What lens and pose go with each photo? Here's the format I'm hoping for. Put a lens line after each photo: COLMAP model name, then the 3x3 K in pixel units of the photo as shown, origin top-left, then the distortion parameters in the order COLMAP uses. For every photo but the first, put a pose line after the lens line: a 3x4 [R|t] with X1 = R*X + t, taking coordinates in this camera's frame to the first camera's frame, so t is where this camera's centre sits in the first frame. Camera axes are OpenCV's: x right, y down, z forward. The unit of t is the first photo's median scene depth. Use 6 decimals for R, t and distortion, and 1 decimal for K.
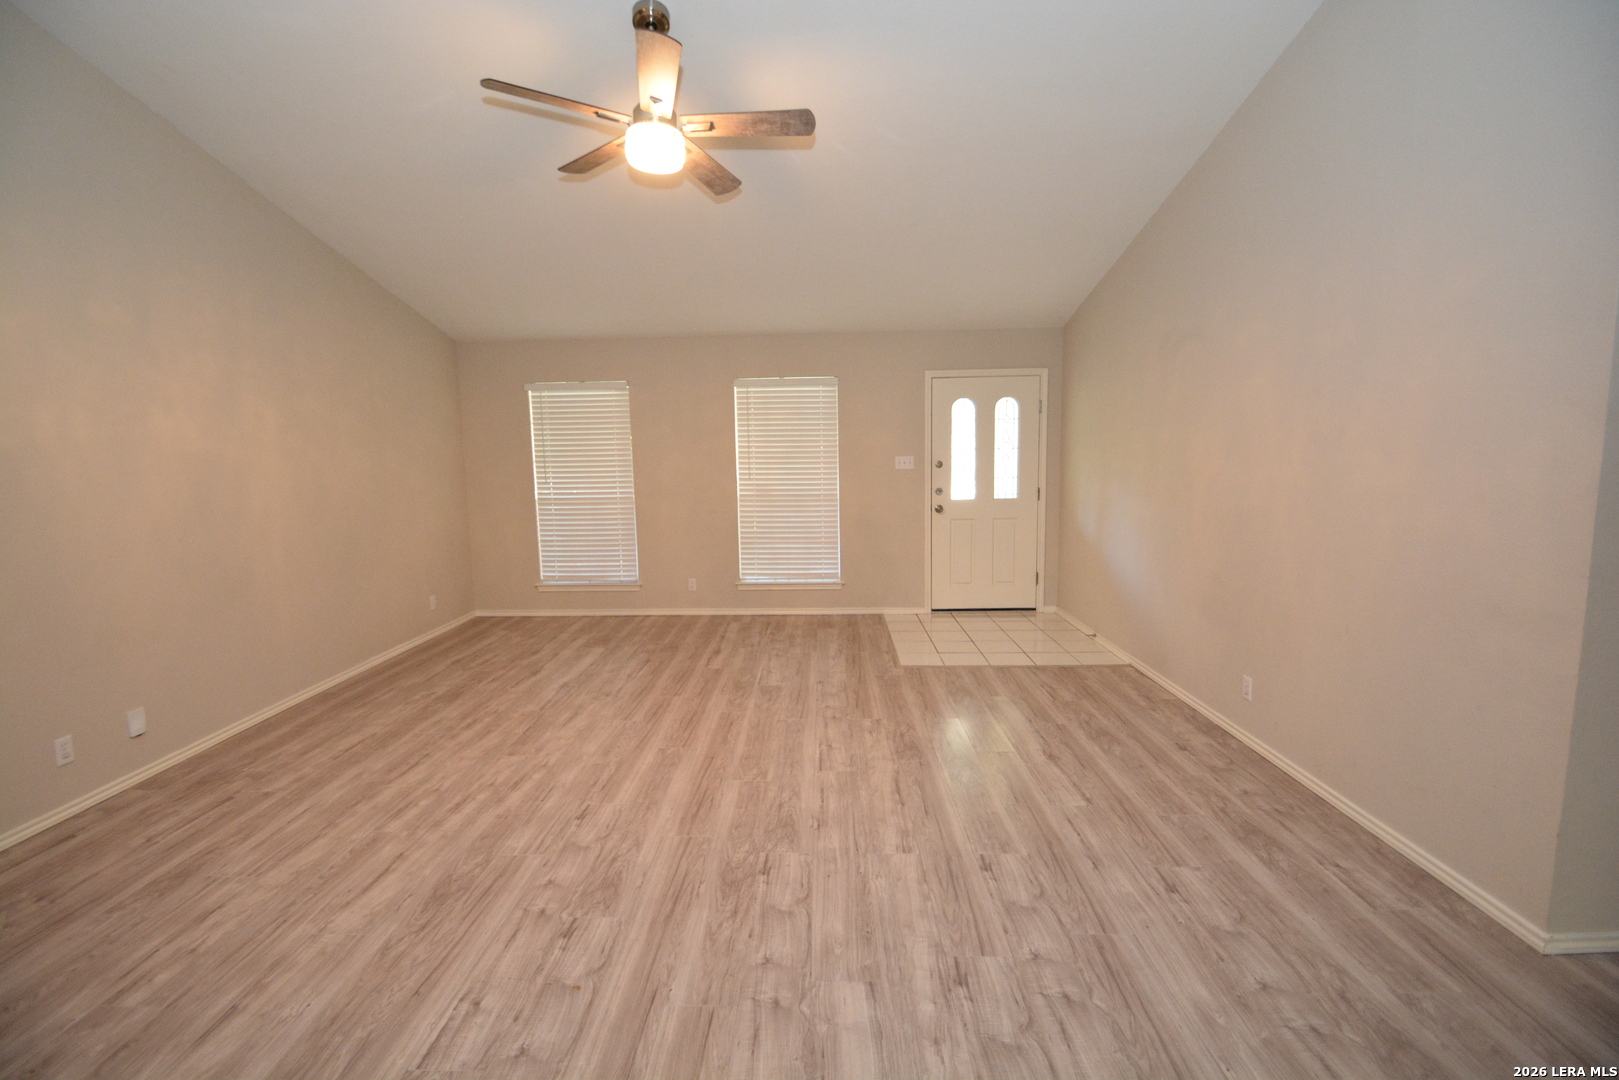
lens RADIAL K [[703.9, 0, 795.3], [0, 703.9, 532.4], [0, 0, 1]] dist [0.017188, -0.019770]
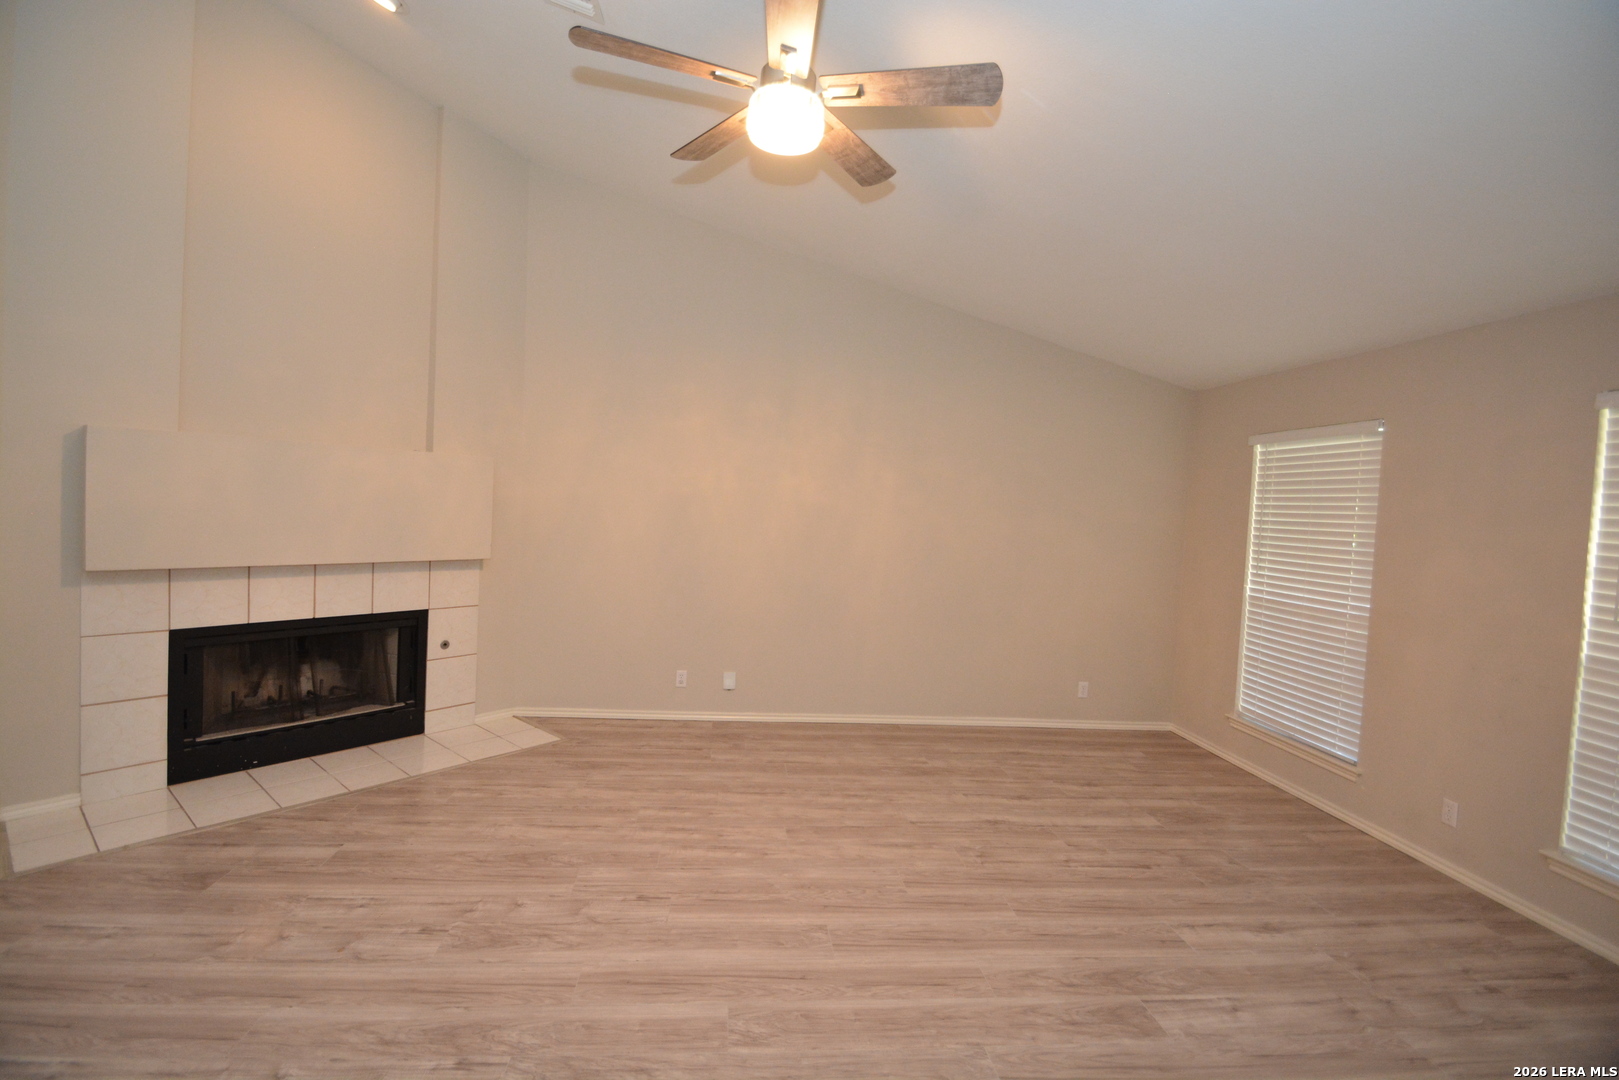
lens RADIAL K [[703.9, 0, 795.3], [0, 703.9, 532.4], [0, 0, 1]] dist [0.017188, -0.019770]
pose [[0.129575, 0.061556, -0.989657, 0.474444], [-0.170318, 0.984619, 0.038943, -0.106041], [0.976833, 0.163510, 0.138066, 0.781160]]
